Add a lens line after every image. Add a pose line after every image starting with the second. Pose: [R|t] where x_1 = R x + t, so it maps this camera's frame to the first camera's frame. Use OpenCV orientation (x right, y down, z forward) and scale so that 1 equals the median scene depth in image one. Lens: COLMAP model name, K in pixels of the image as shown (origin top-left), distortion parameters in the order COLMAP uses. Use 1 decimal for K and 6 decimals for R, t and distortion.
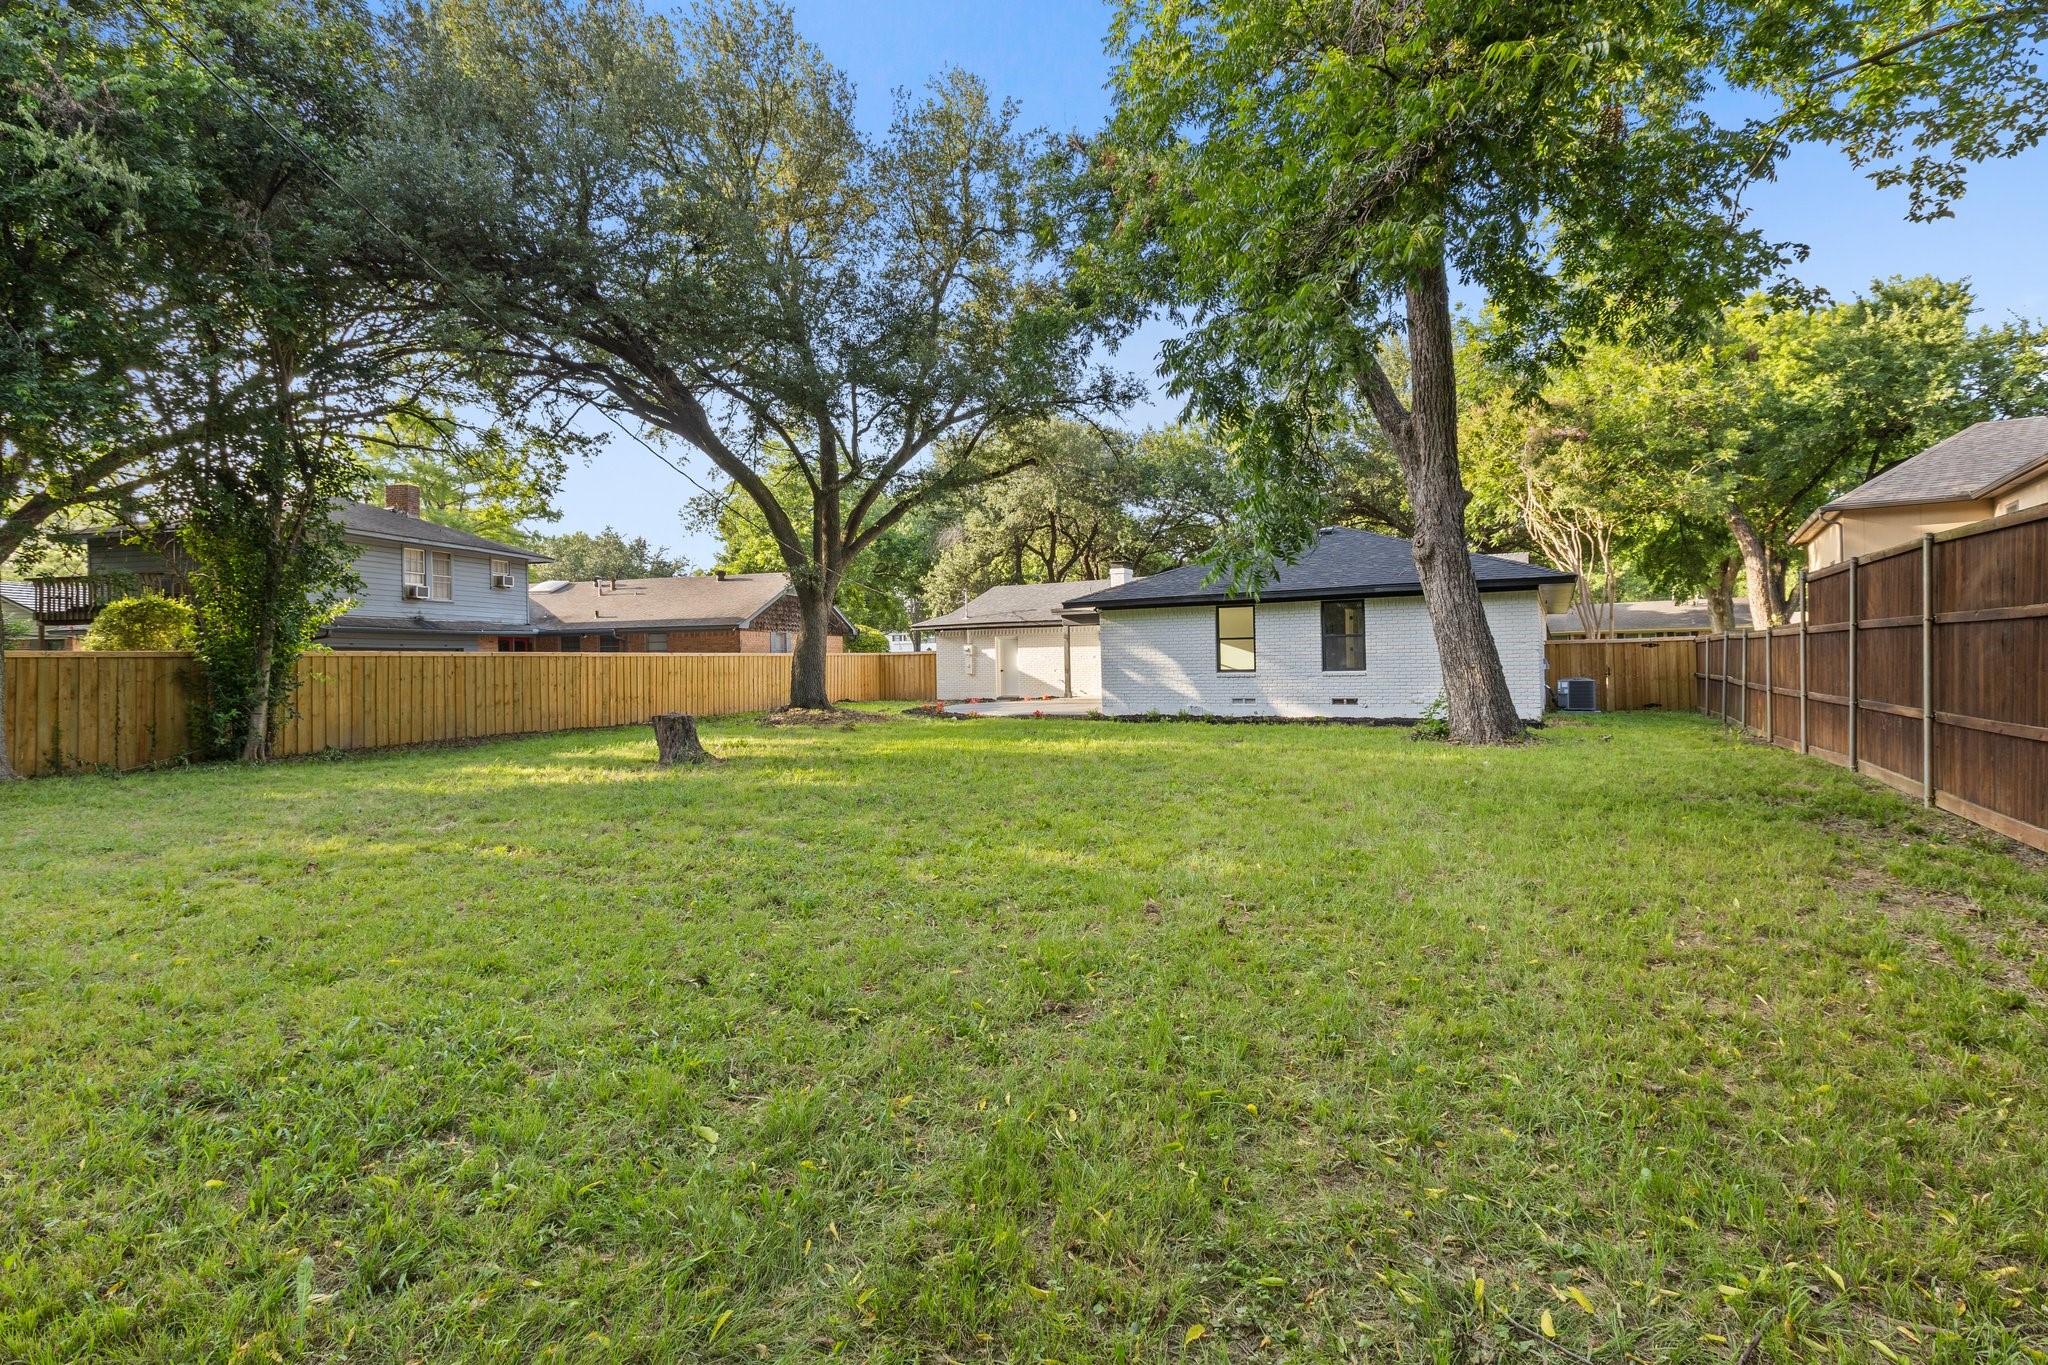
lens RADIAL K [[942.0, 0, 1013.5], [0, 942.0, 674.2], [0, 0, 1]] dist [0.000998, -0.000093]
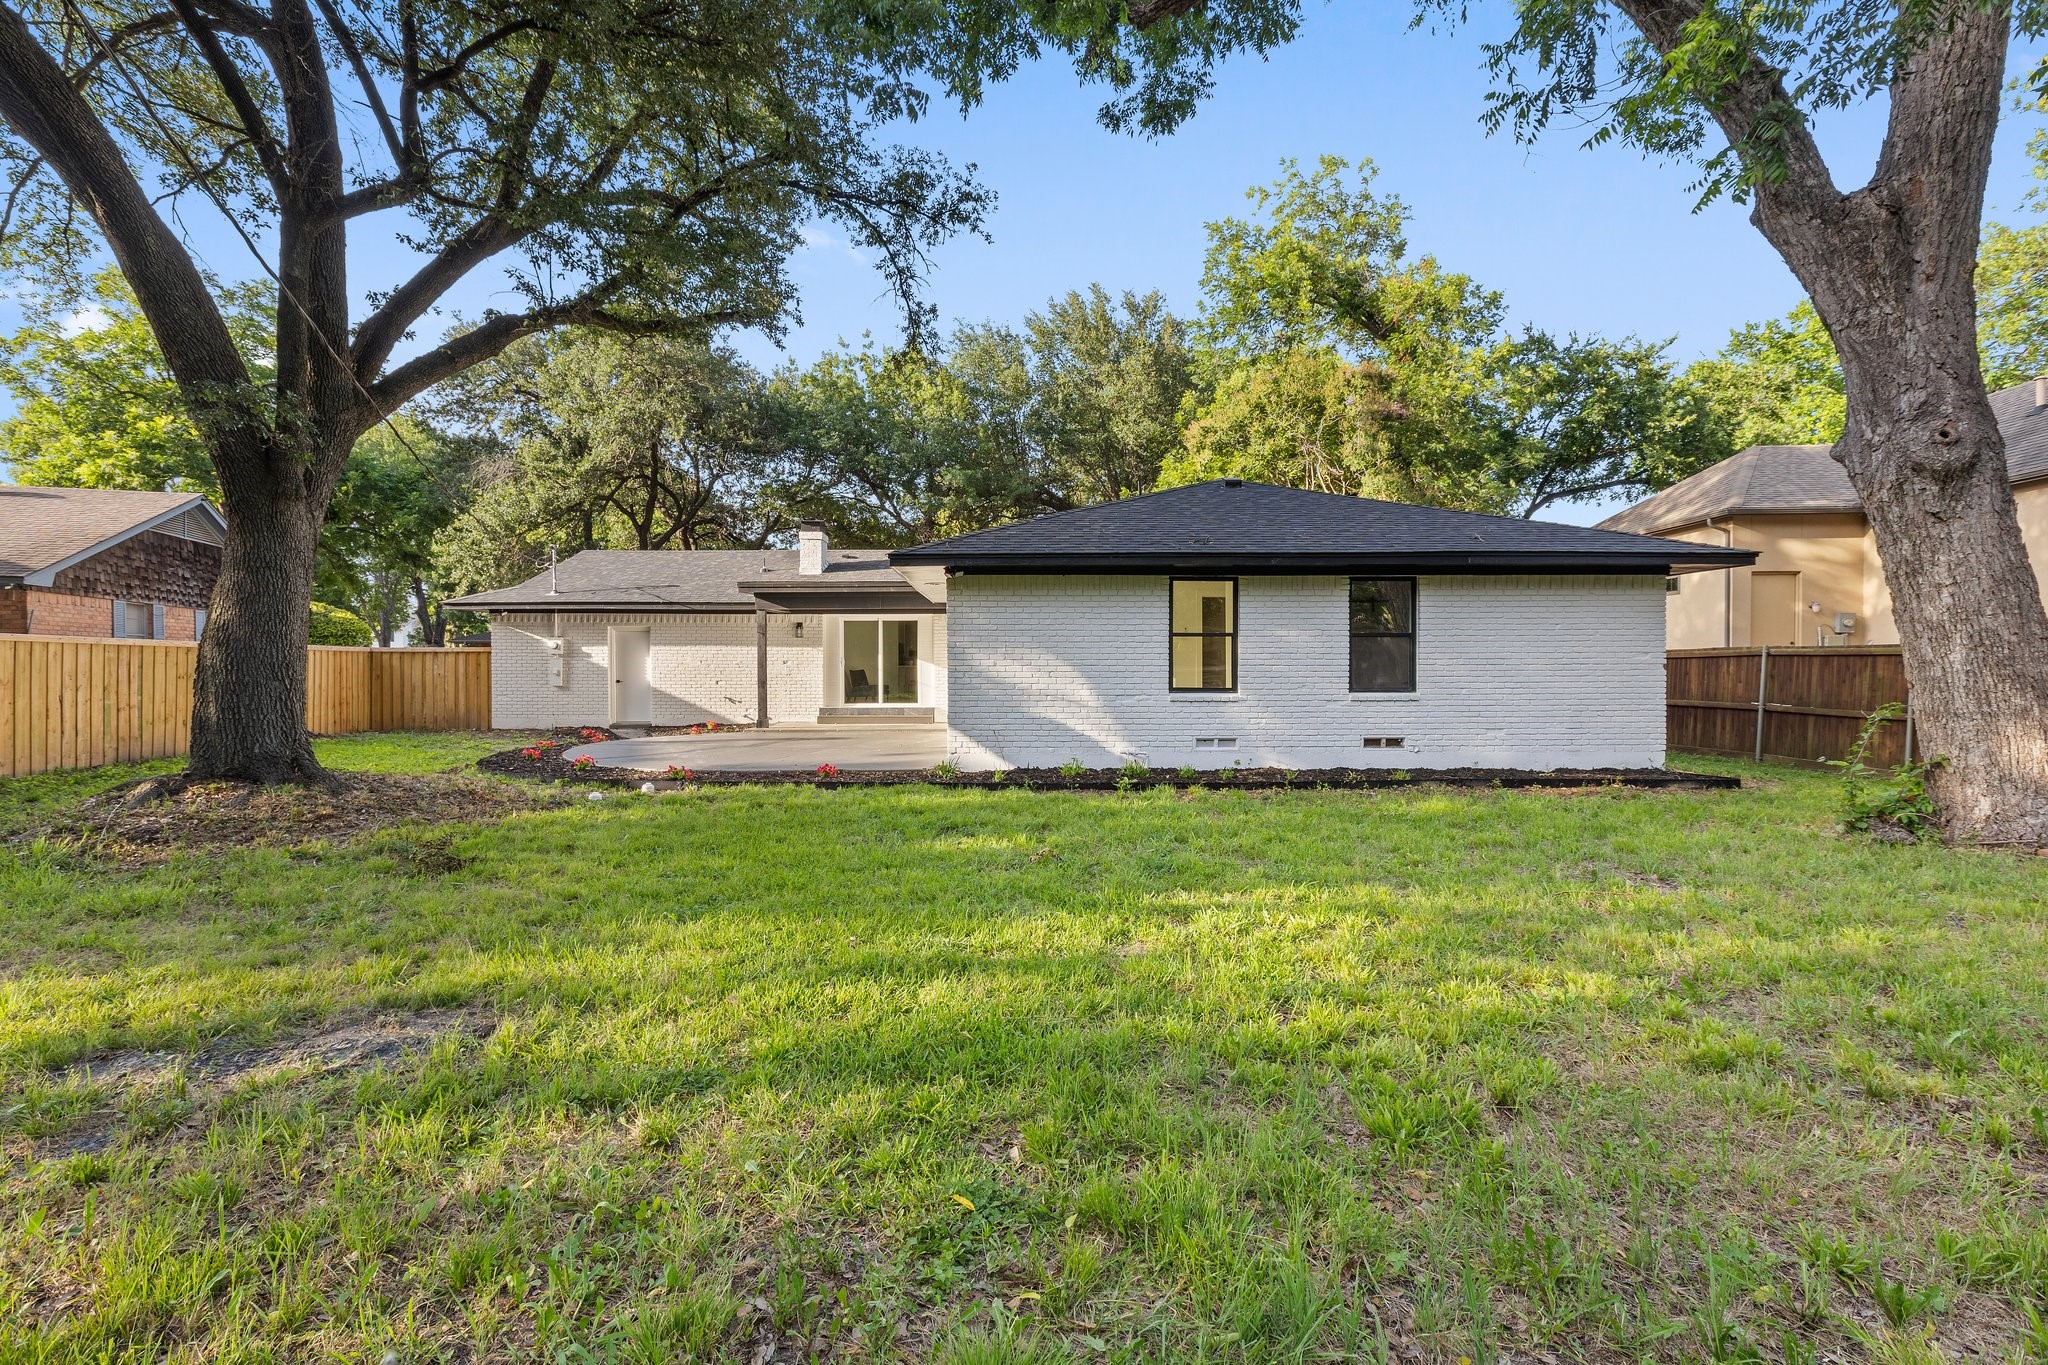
lens RADIAL K [[942.0, 0, 1013.5], [0, 942.0, 674.2], [0, 0, 1]] dist [0.000998, -0.000093]
pose [[0.869823, 0.017006, 0.493070, -0.103192], [-0.009875, 0.999806, -0.017062, -0.001283], [-0.493264, 0.009972, 0.869822, 0.387860]]
